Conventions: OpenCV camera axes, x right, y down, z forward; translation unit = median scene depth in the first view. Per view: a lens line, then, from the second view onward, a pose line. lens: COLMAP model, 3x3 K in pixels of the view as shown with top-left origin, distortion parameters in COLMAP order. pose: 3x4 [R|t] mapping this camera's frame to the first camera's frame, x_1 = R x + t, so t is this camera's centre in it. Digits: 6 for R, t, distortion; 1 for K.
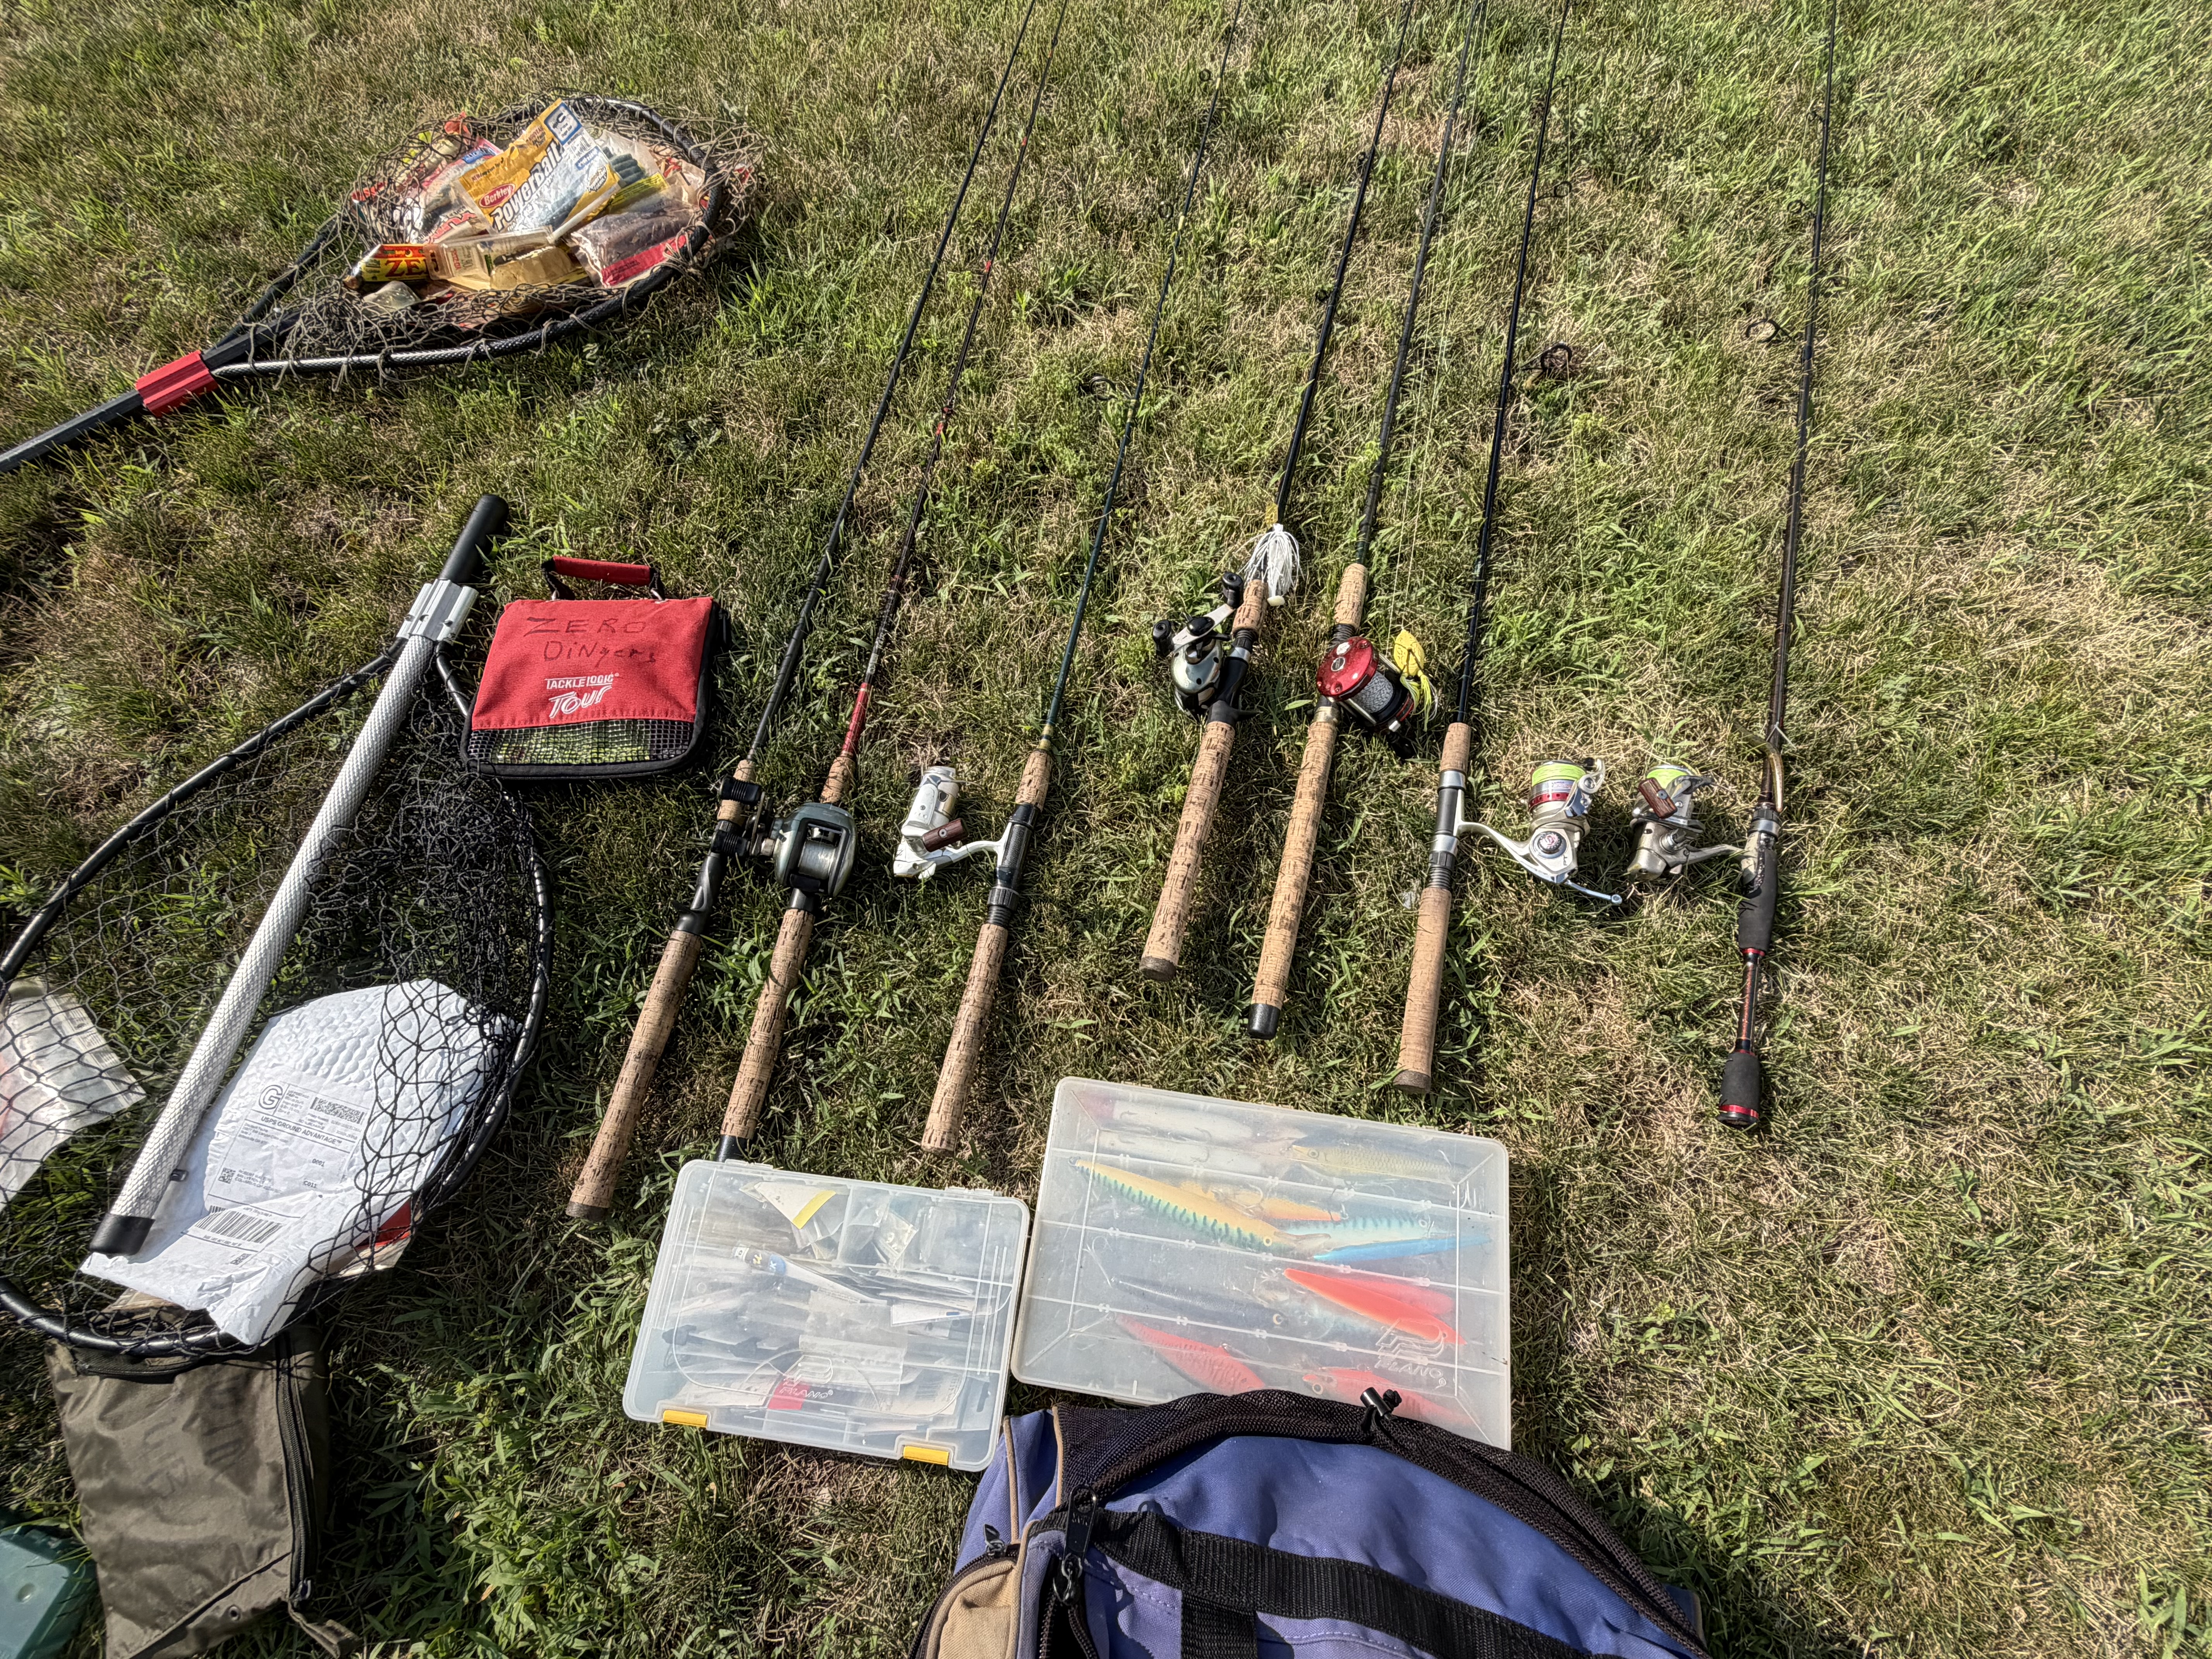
lens RADIAL K [[1063.2, 0, 1106.0], [0, 1063.2, 829.5], [0, 0, 1]] dist [0.000073, -0.000088]
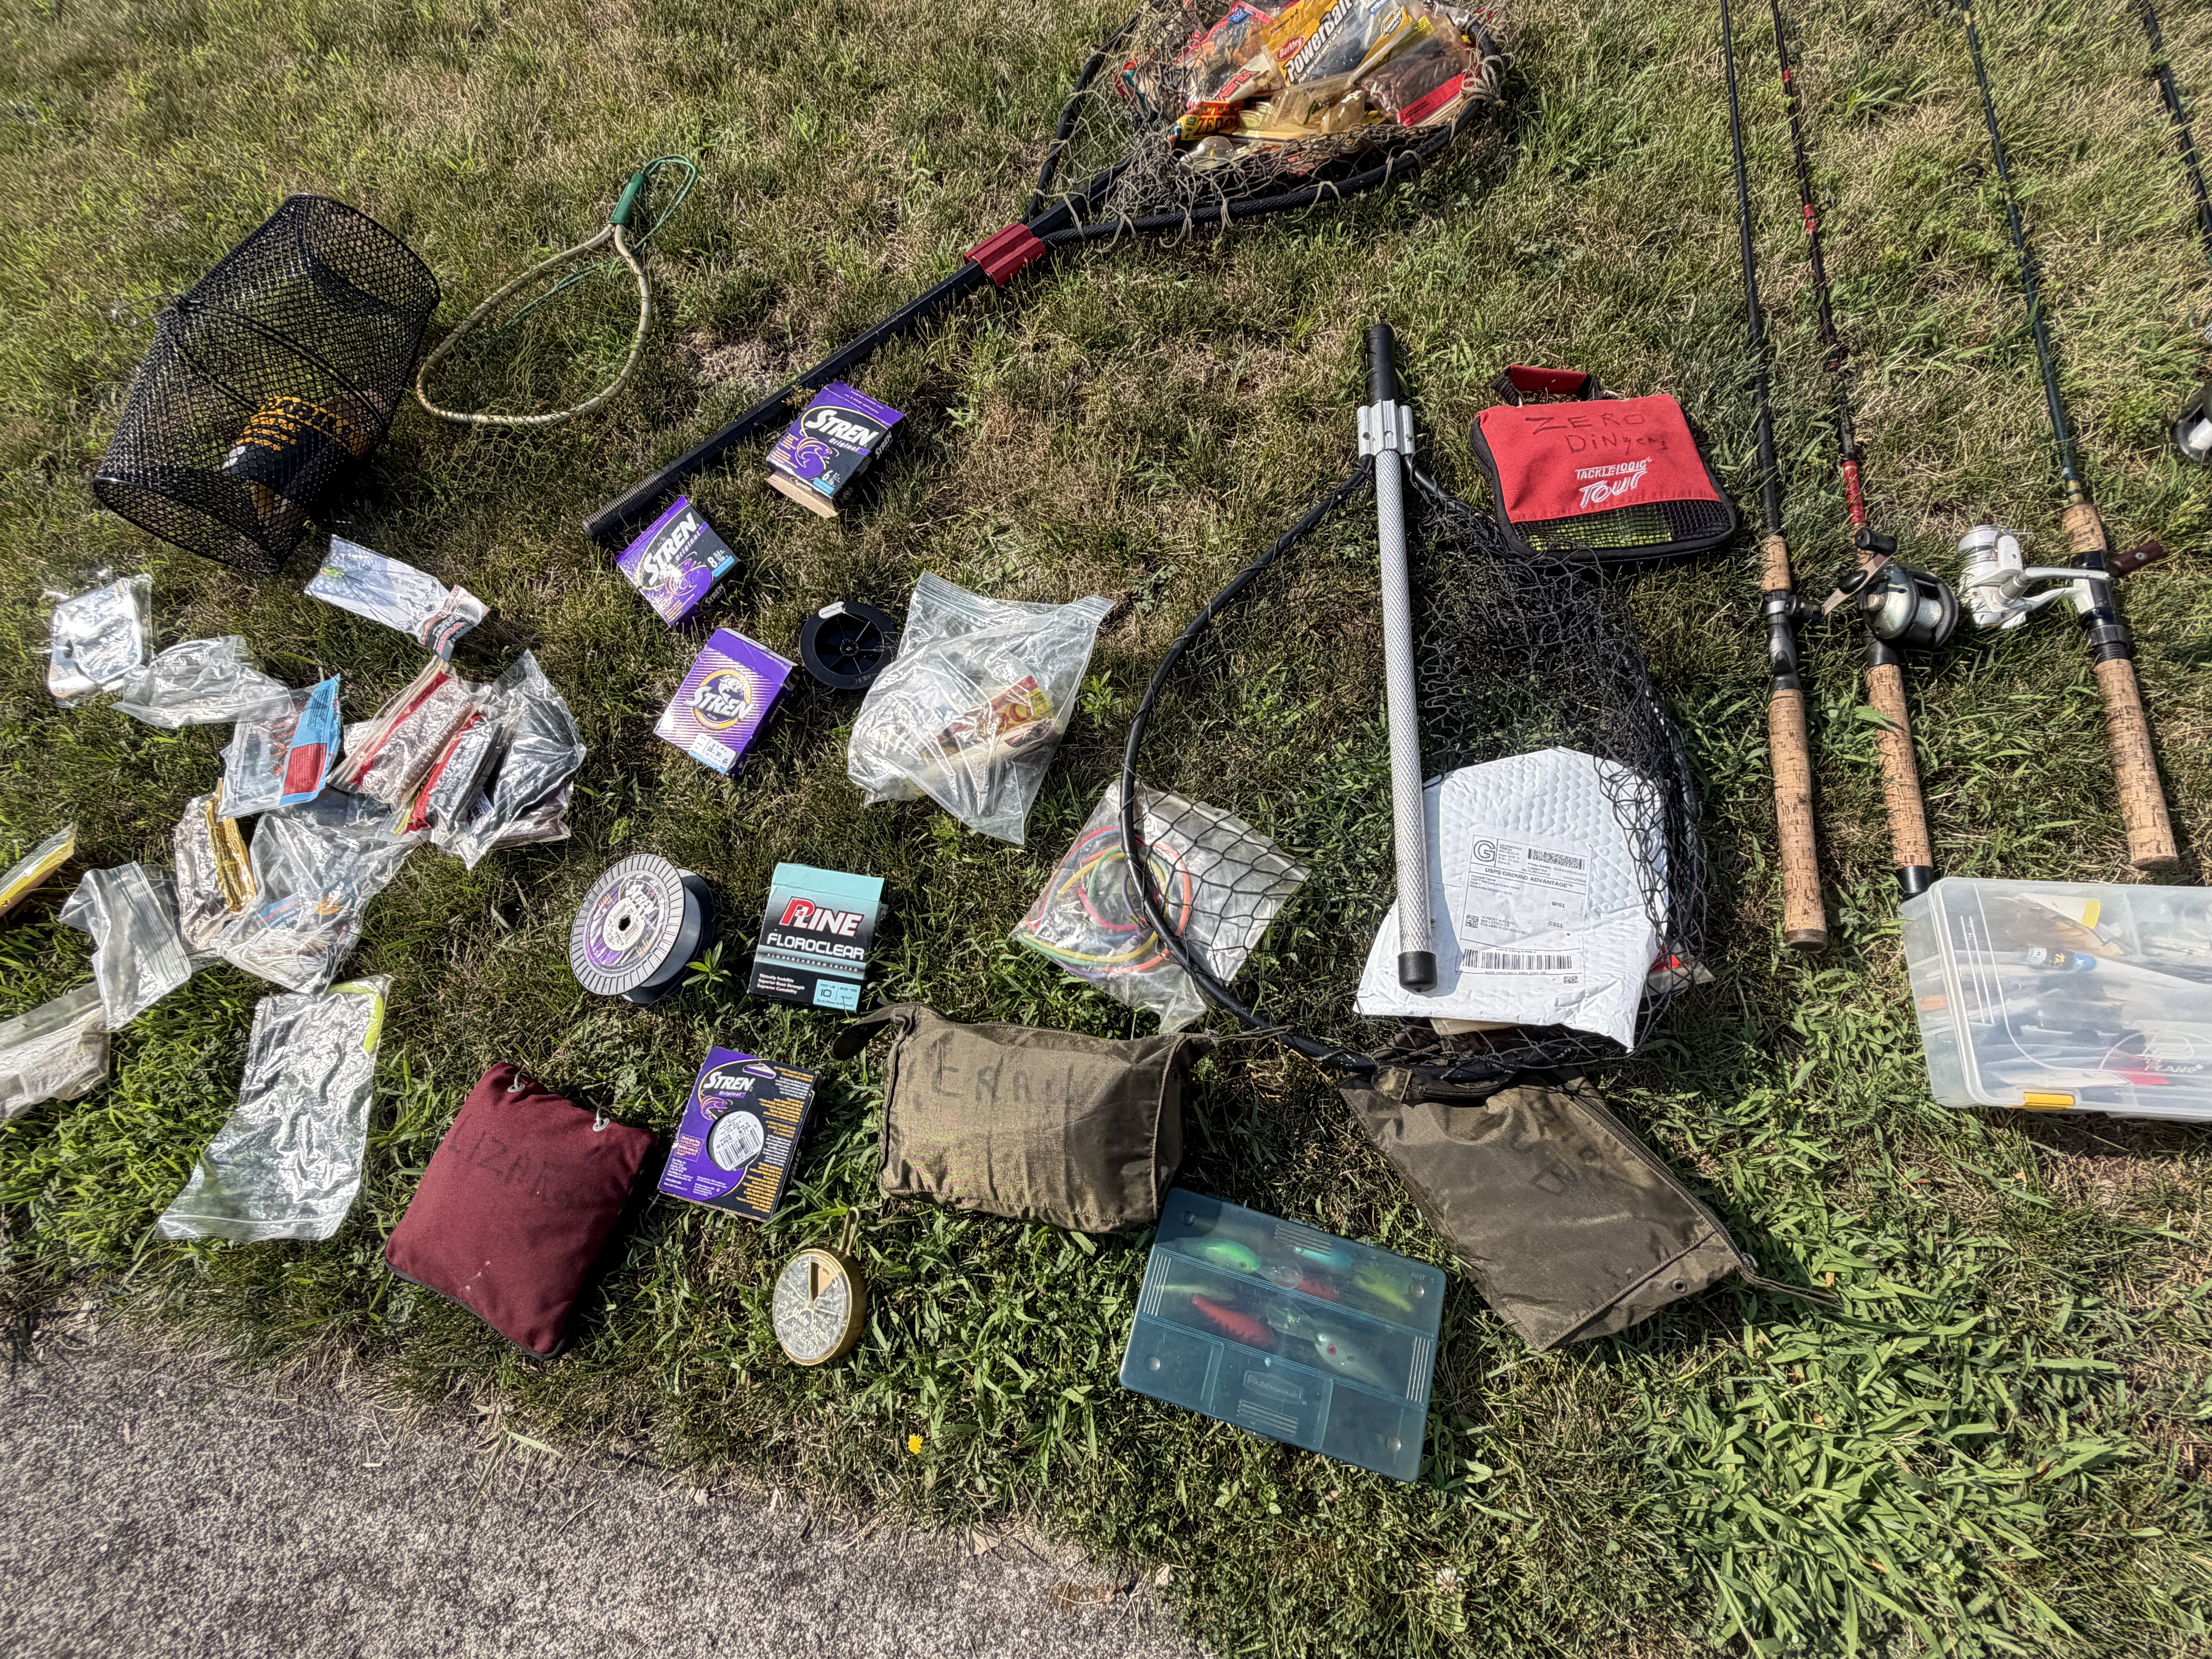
lens RADIAL K [[1063.2, 0, 1106.0], [0, 1063.2, 829.5], [0, 0, 1]] dist [0.000073, -0.000088]
pose [[0.997652, -0.056363, -0.038910, -0.963943], [0.057138, 0.998184, 0.019103, 0.162400], [0.037763, -0.021281, 0.999060, -0.061126]]
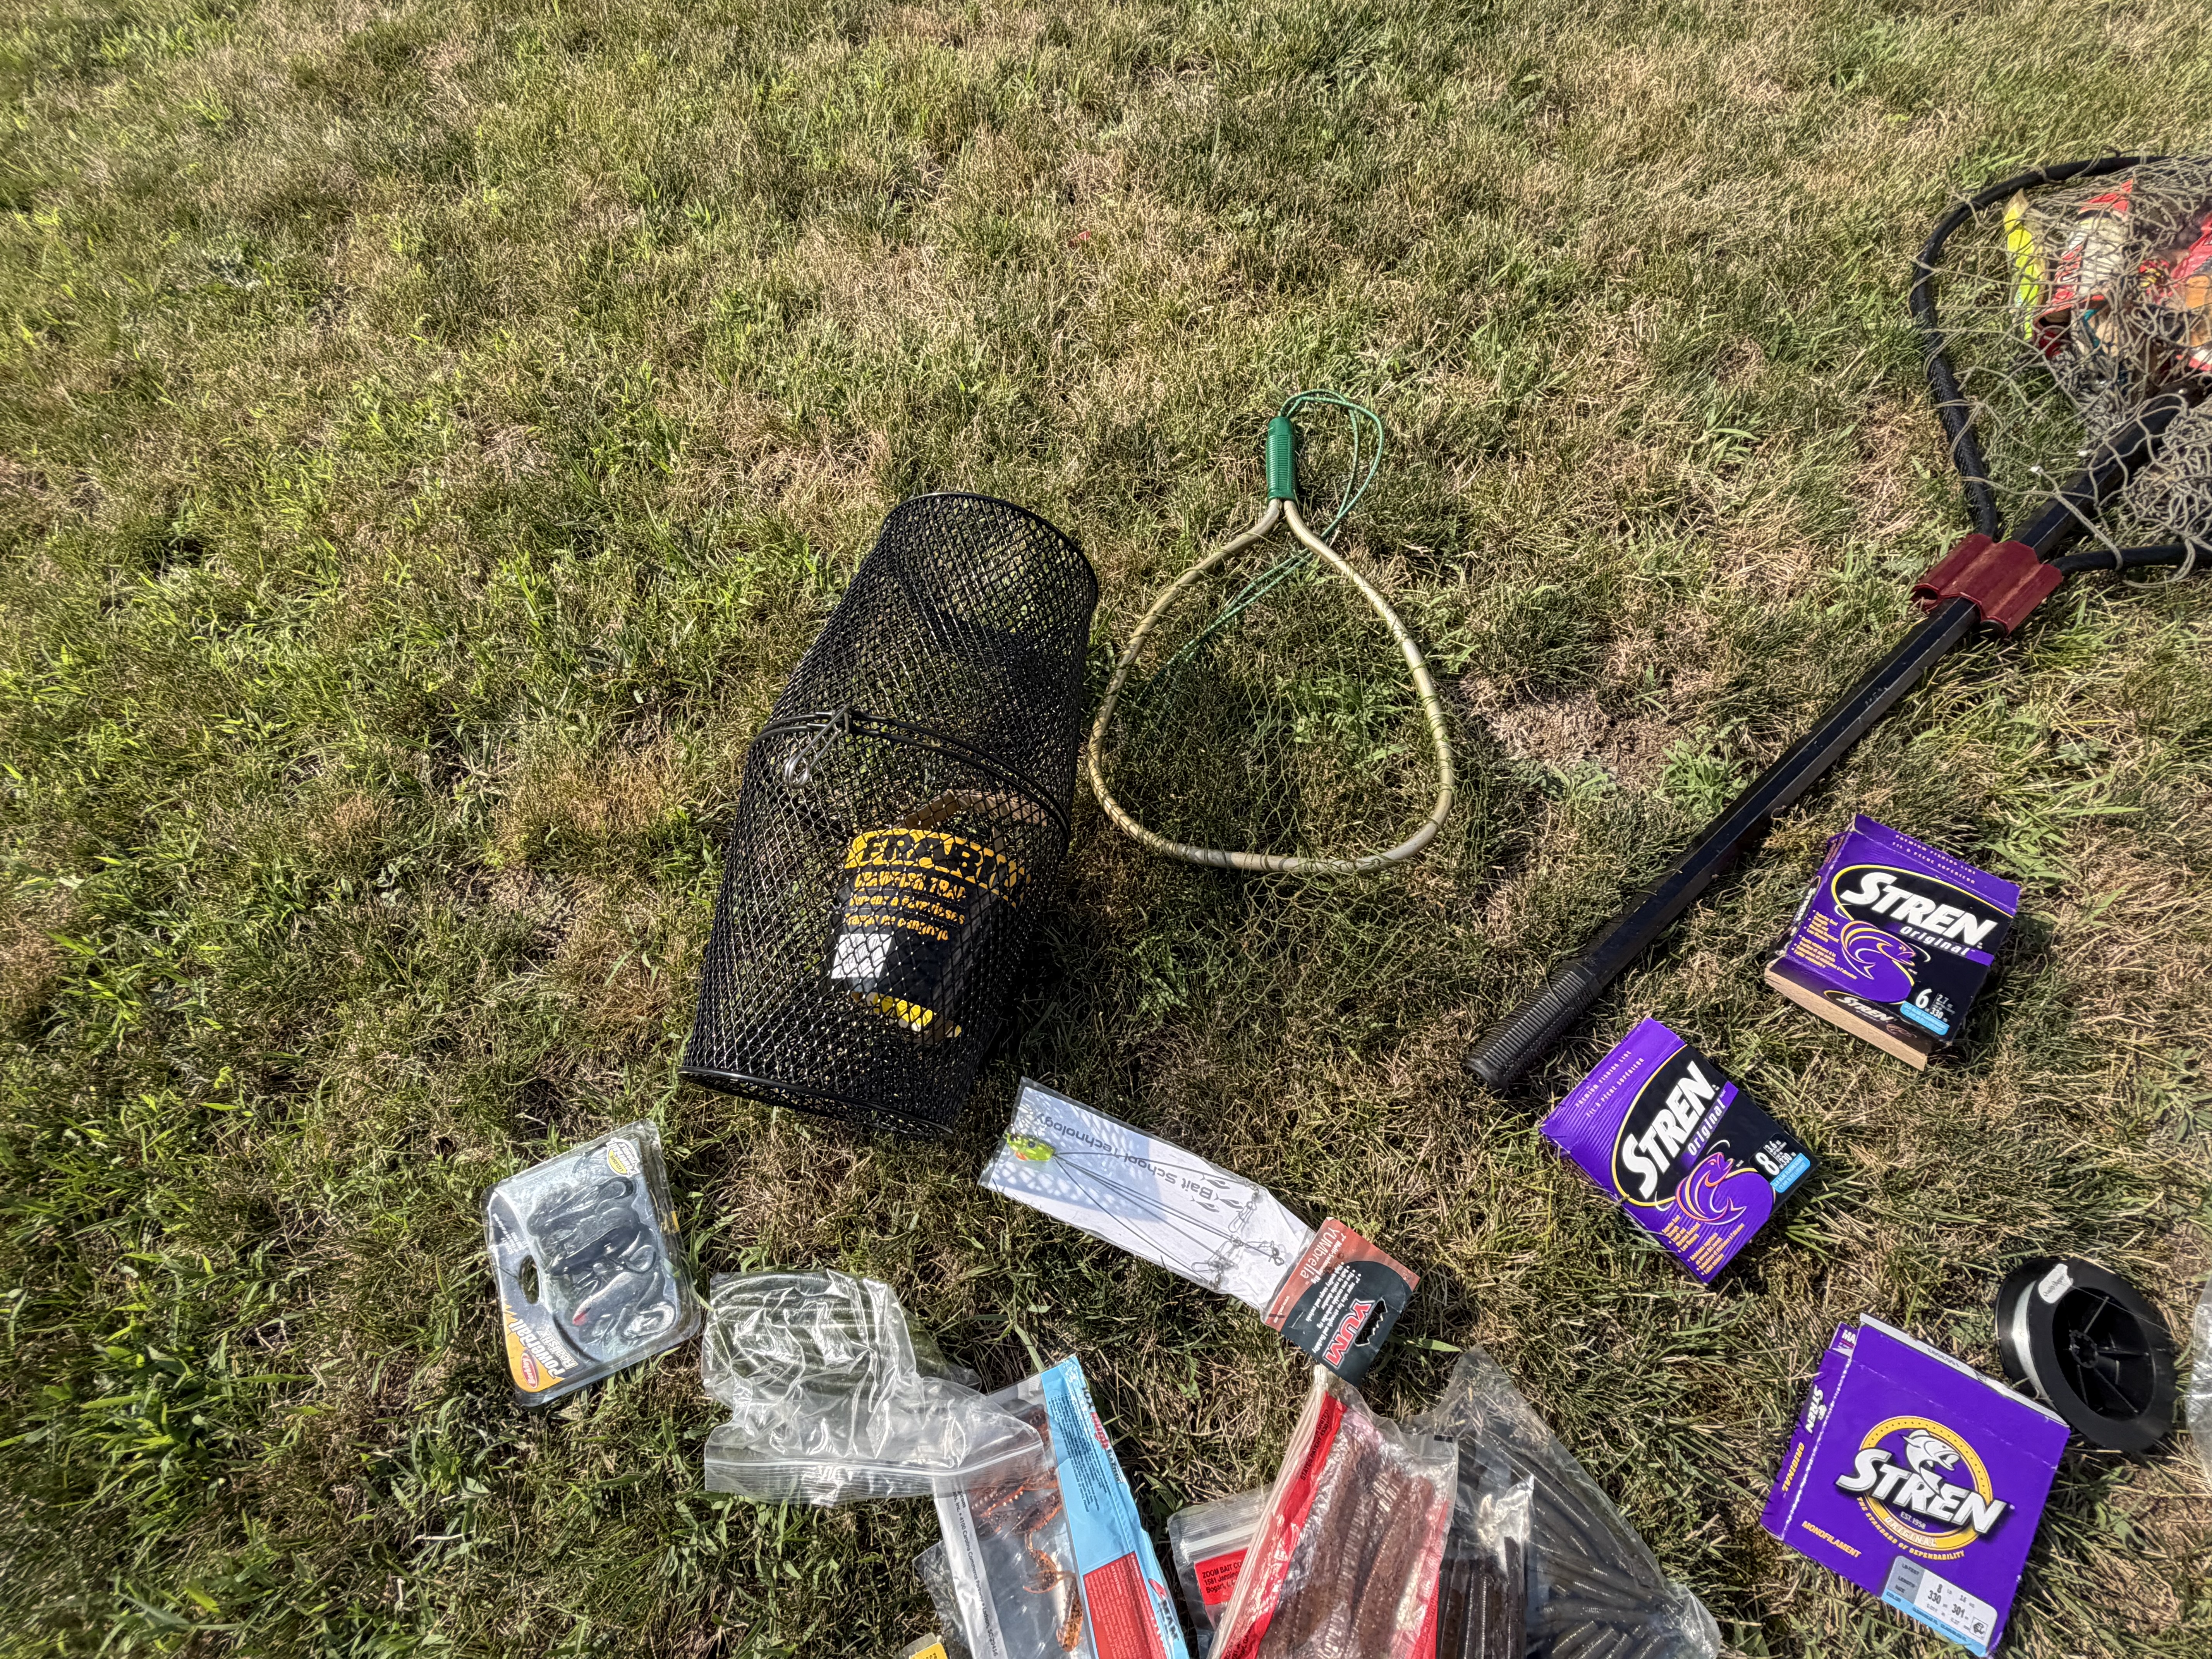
lens RADIAL K [[1053.2, 0, 1106.0], [0, 1053.2, 829.5], [0, 0, 1]] dist [0.002723, 0.000450]
pose [[0.997645, -0.062765, 0.027642, -1.830195], [0.063808, 0.997214, -0.038633, -0.335504], [-0.025141, 0.040306, 0.998871, 0.426758]]
